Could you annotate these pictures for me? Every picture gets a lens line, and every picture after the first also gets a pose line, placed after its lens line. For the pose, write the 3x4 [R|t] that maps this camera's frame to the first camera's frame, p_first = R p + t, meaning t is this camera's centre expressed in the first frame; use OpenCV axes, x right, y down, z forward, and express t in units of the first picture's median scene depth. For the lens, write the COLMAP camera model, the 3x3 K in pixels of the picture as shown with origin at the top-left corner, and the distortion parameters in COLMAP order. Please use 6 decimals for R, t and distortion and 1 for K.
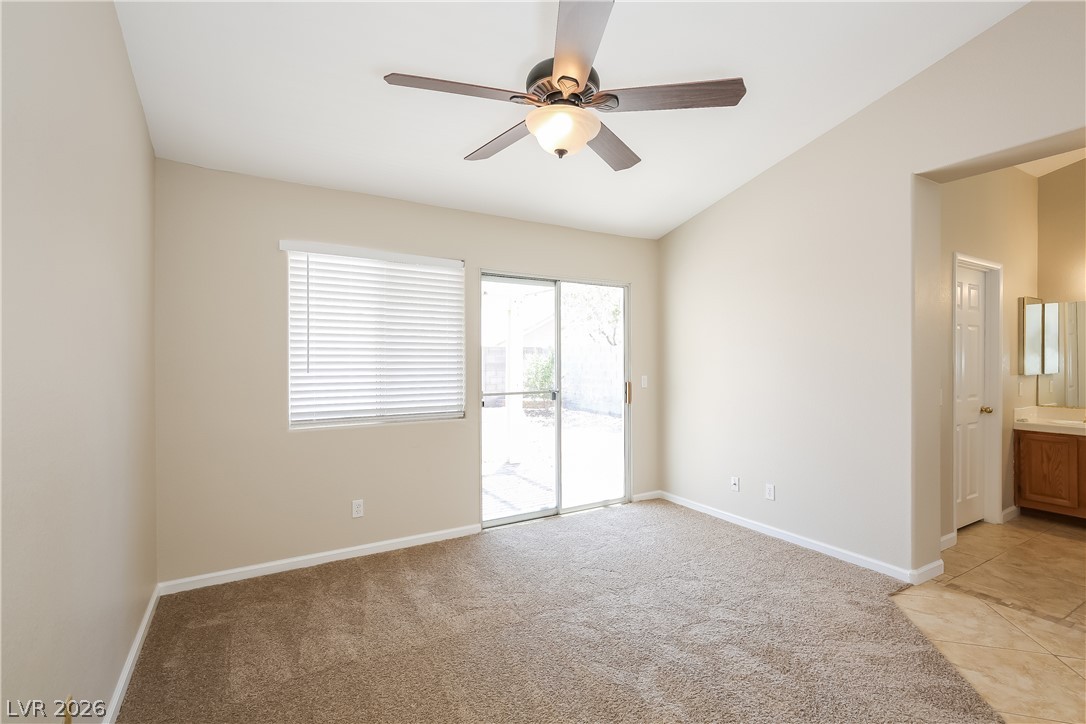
lens RADIAL K [[483.3, 0, 543.0], [0, 483.3, 362.0], [0, 0, 1]] dist [-0.017120, 0.006005]
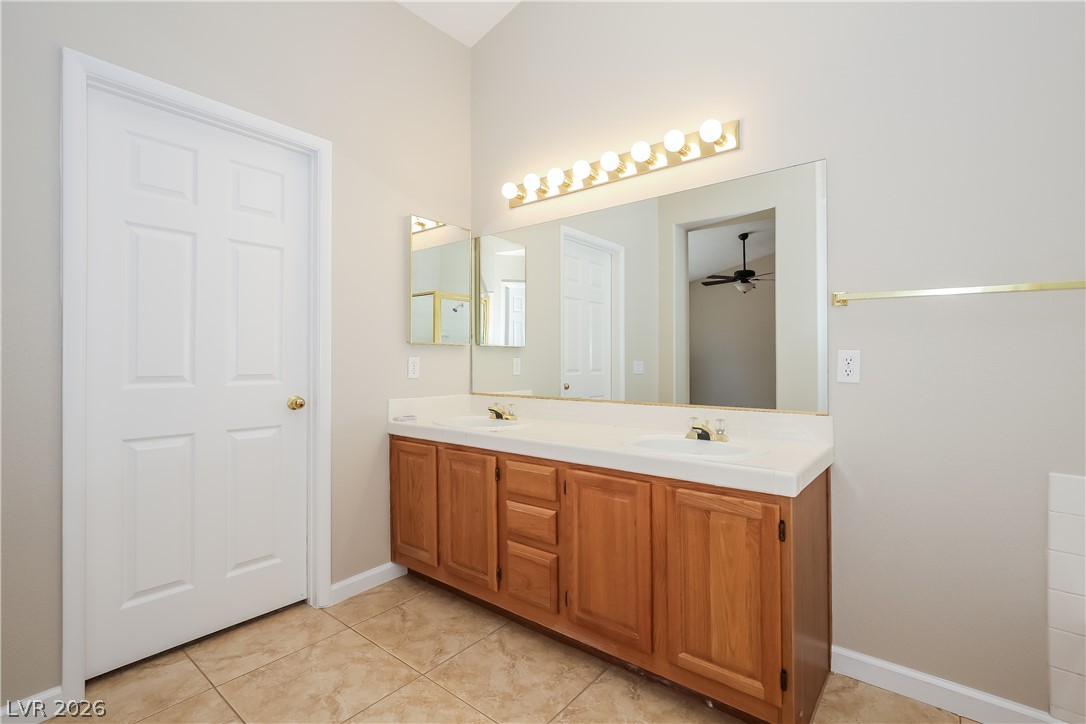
lens RADIAL K [[483.3, 0, 543.0], [0, 483.3, 362.0], [0, 0, 1]] dist [-0.017120, 0.006005]
pose [[0.939615, 0.004004, 0.342210, 0.989486], [-0.000086, 0.999934, -0.011463, 0.060329], [-0.342234, 0.010741, 0.939553, 0.383342]]
